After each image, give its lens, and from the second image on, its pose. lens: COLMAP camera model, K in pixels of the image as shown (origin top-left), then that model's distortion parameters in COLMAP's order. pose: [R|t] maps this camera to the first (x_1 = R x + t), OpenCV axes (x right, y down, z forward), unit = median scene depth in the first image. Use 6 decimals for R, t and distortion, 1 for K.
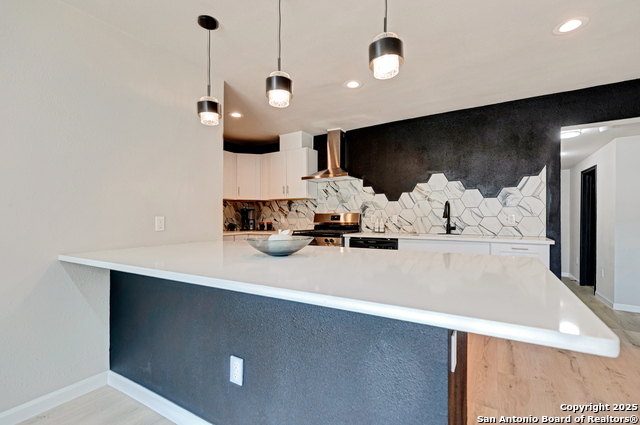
lens RADIAL K [[291.9, 0, 317.7], [0, 291.9, 219.1], [0, 0, 1]] dist [0.002363, 0.000125]
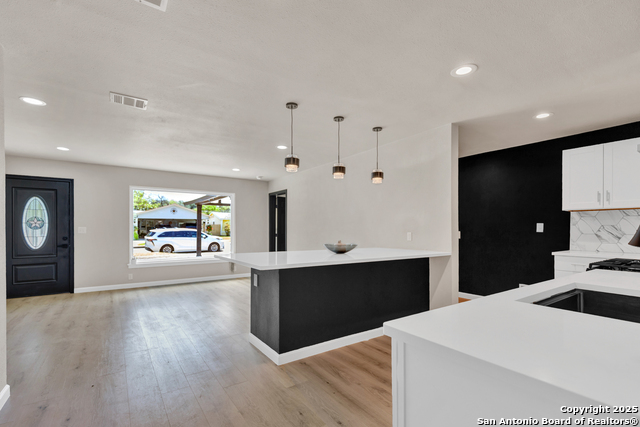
lens RADIAL K [[298.3, 0, 317.5], [0, 298.3, 227.4], [0, 0, 1]] dist [0.016619, 0.000223]
pose [[-0.408350, -0.003047, -0.912820, 0.742919], [-0.004526, 0.999989, -0.001313, -0.019798], [0.912814, 0.003595, -0.408359, 0.699979]]
